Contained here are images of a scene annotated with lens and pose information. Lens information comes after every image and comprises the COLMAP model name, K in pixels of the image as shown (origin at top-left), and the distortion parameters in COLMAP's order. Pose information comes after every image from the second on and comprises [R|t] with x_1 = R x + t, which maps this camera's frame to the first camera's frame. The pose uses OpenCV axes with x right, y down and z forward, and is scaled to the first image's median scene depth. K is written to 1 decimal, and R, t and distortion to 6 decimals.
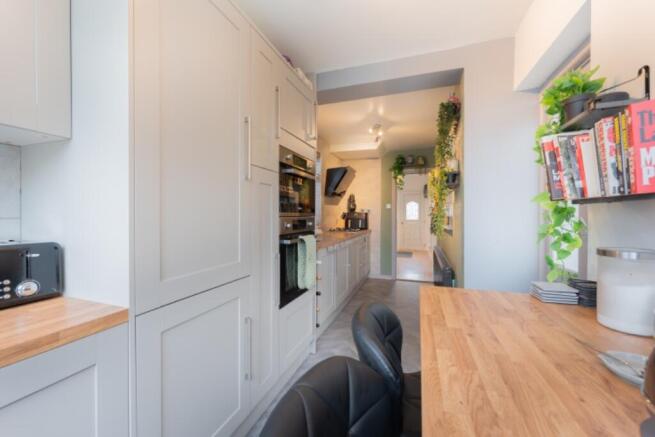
lens RADIAL K [[265.5, 0, 325.3], [0, 265.5, 218.5], [0, 0, 1]] dist [0.000951, 0.000014]
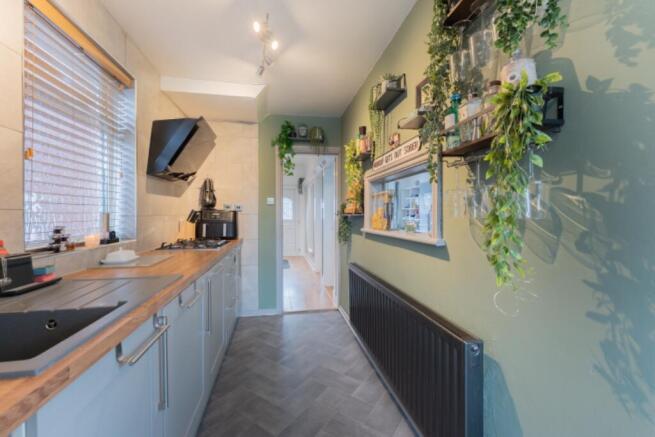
lens RADIAL K [[265.5, 0, 324.3], [0, 265.5, 218.3], [0, 0, 1]] dist [0.000951, 0.000014]
pose [[0.863816, -0.012417, 0.503654, 0.028358], [0.009424, 0.999920, 0.008489, -0.008157], [-0.503719, -0.002587, 0.863864, 0.392849]]
